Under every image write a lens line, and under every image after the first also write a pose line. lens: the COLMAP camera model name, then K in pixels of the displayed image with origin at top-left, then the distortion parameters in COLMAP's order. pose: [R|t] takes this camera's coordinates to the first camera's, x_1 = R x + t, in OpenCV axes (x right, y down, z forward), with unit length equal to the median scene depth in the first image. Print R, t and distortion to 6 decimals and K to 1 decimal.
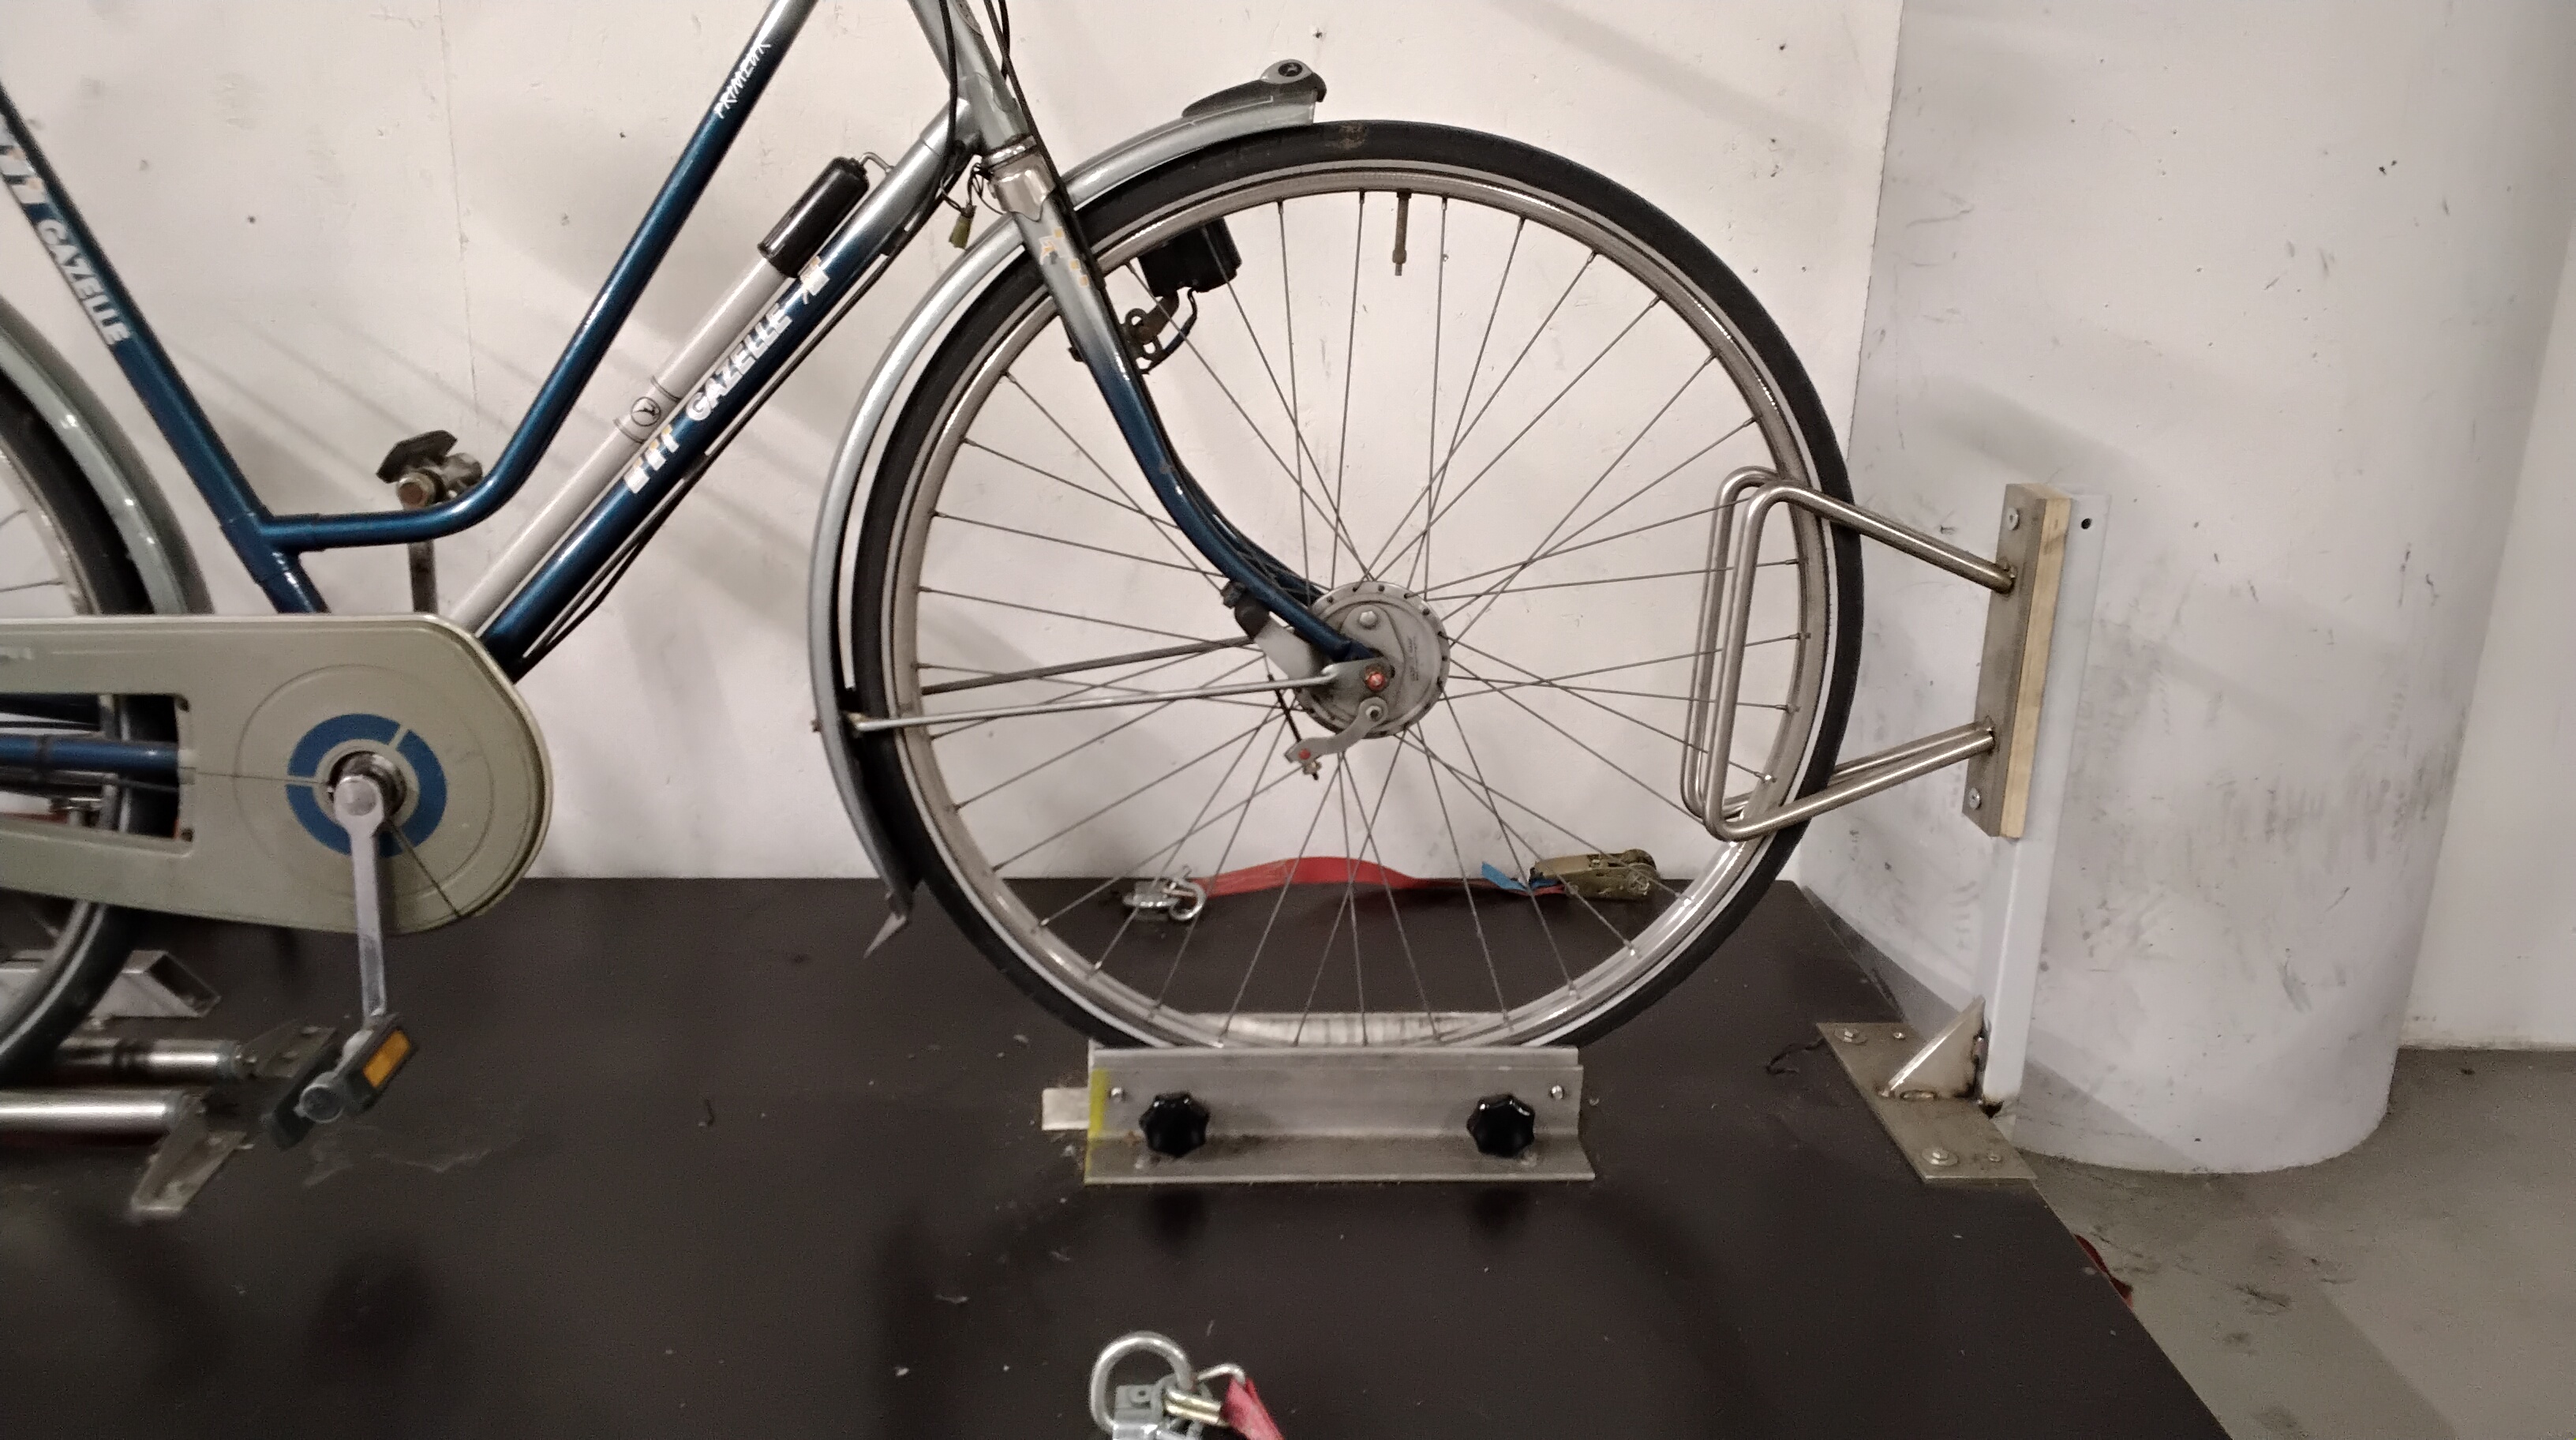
lens RADIAL K [[2043.8, 0, 1311.2], [0, 2043.8, 743.5], [0, 0, 1]] dist [0.108107, -0.161976]
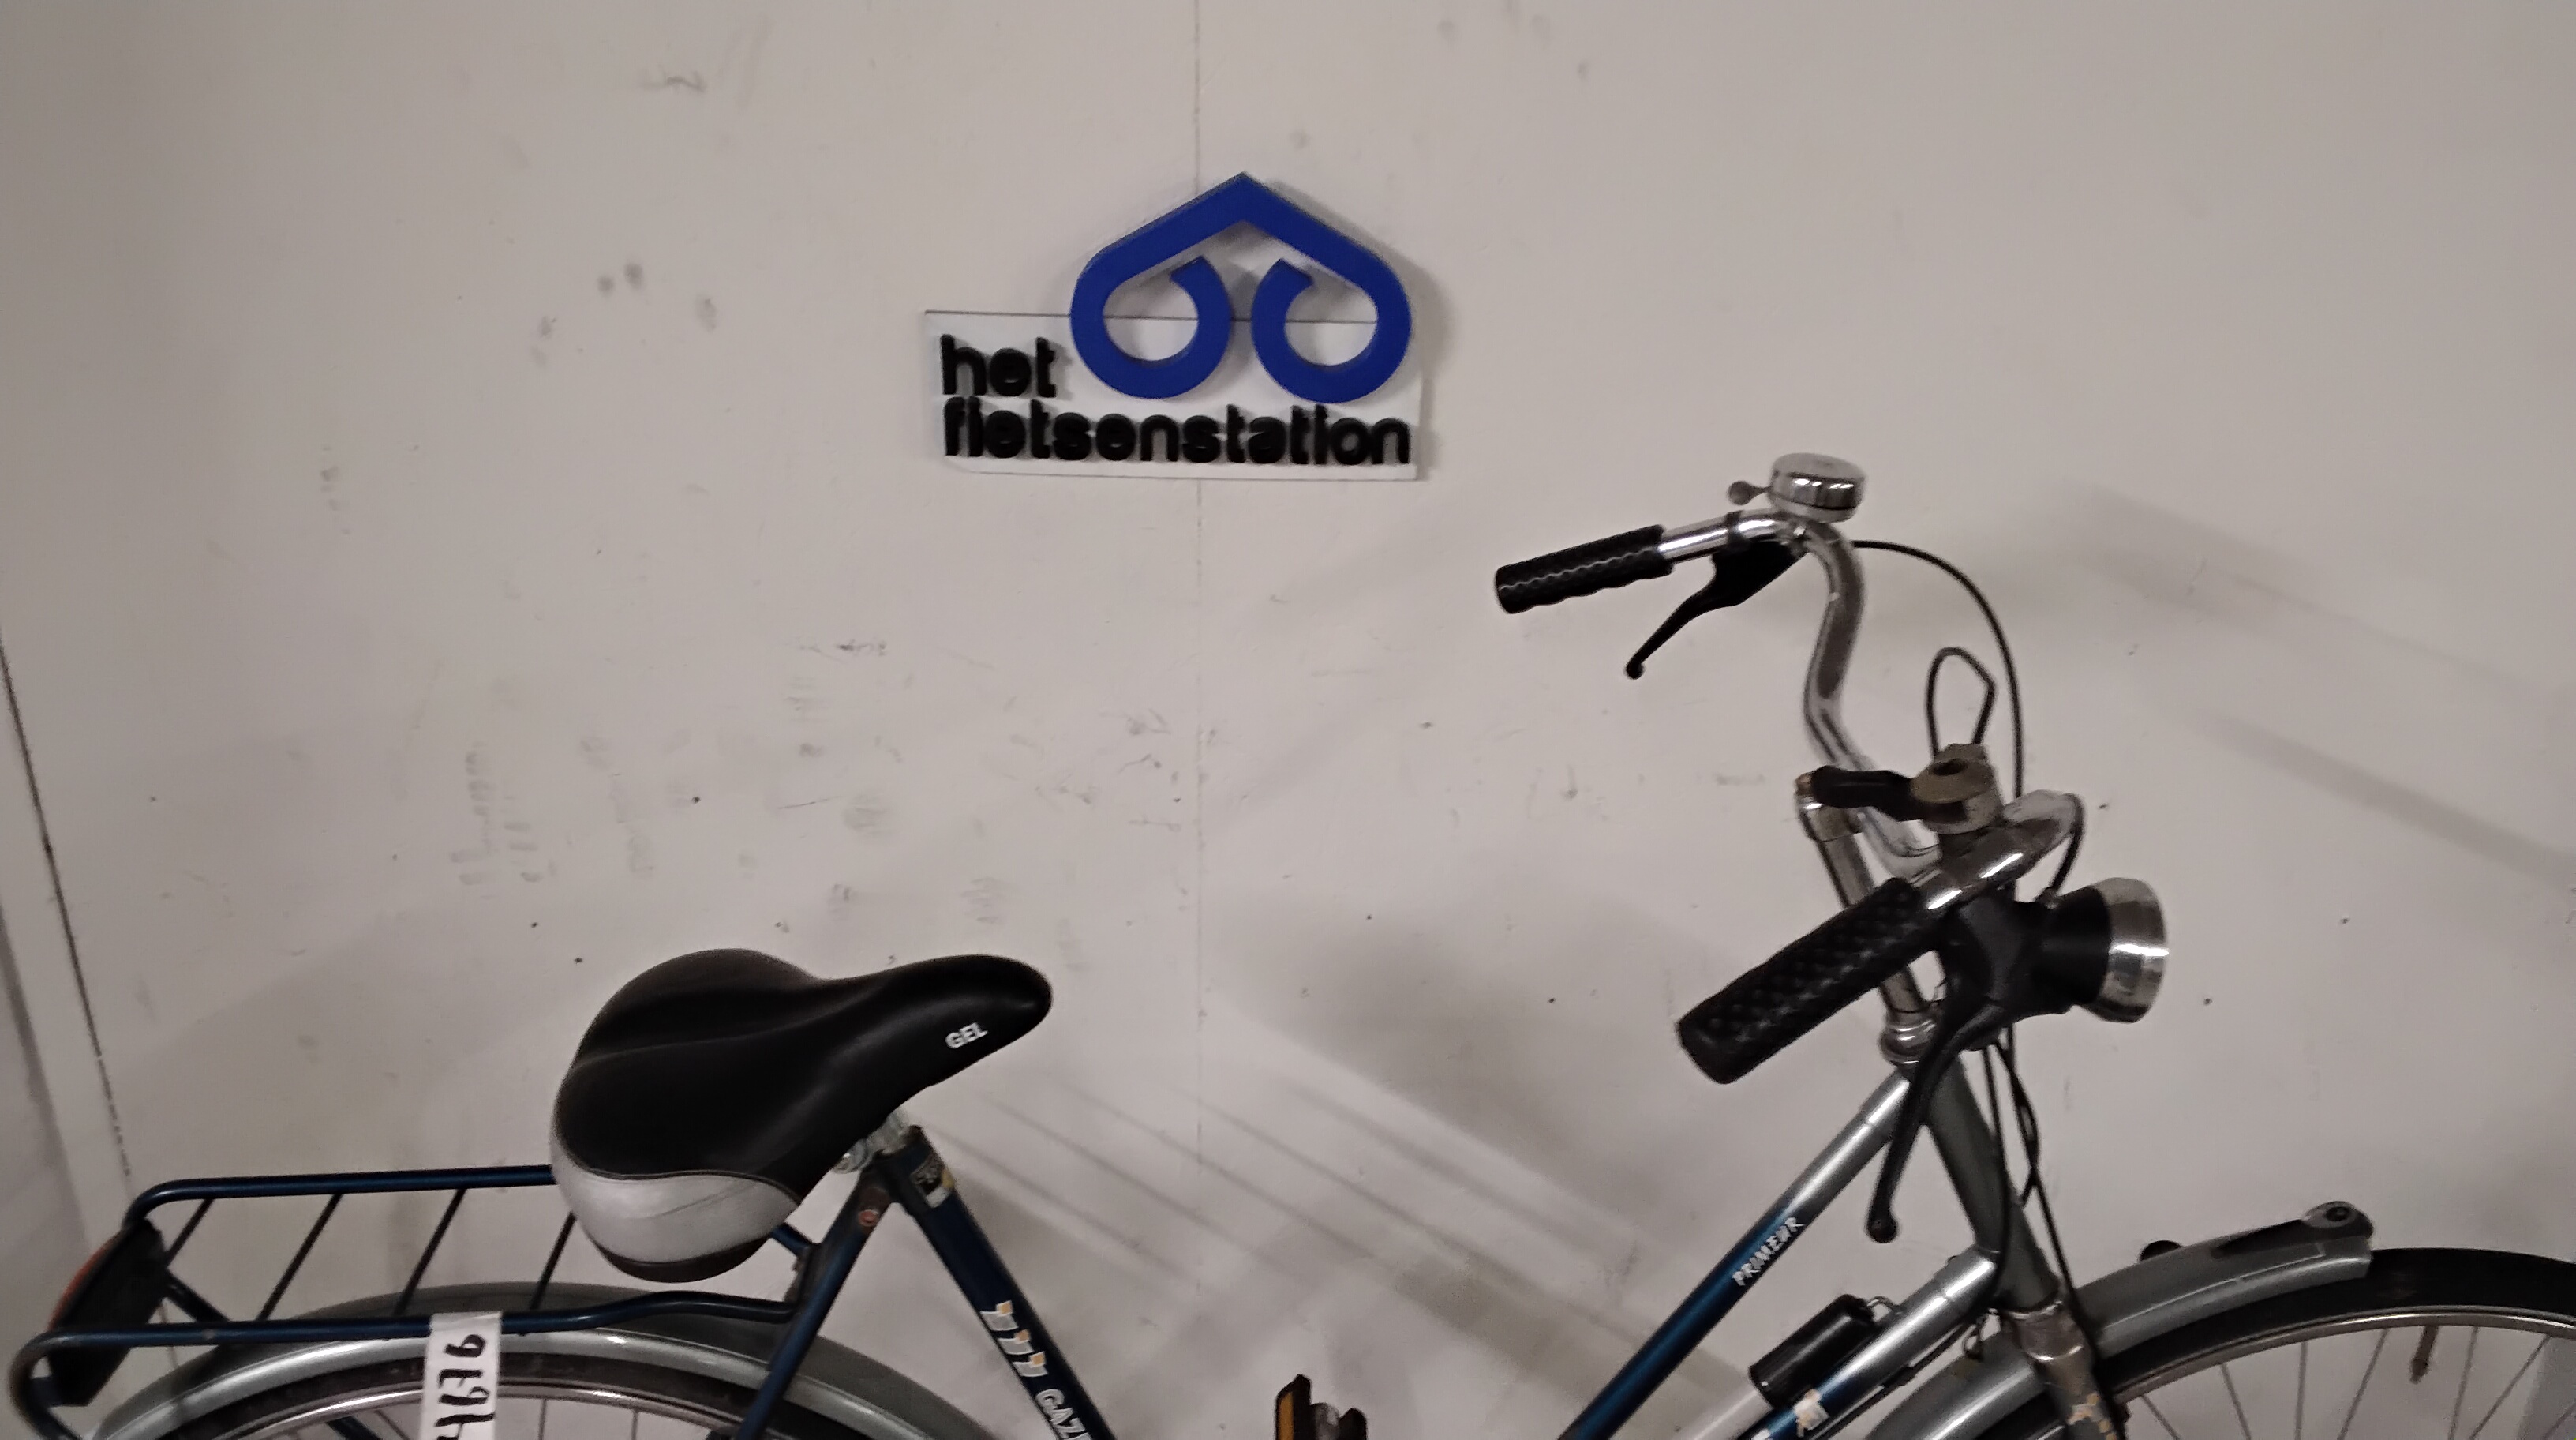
lens RADIAL K [[2043.8, 0, 1299.6], [0, 2043.8, 719.1], [0, 0, 1]] dist [0.108107, -0.161976]
pose [[0.999413, -0.001708, -0.034228, -0.434001], [0.004798, 0.995893, 0.090414, -0.618657], [0.033933, -0.090525, 0.995316, 0.067594]]
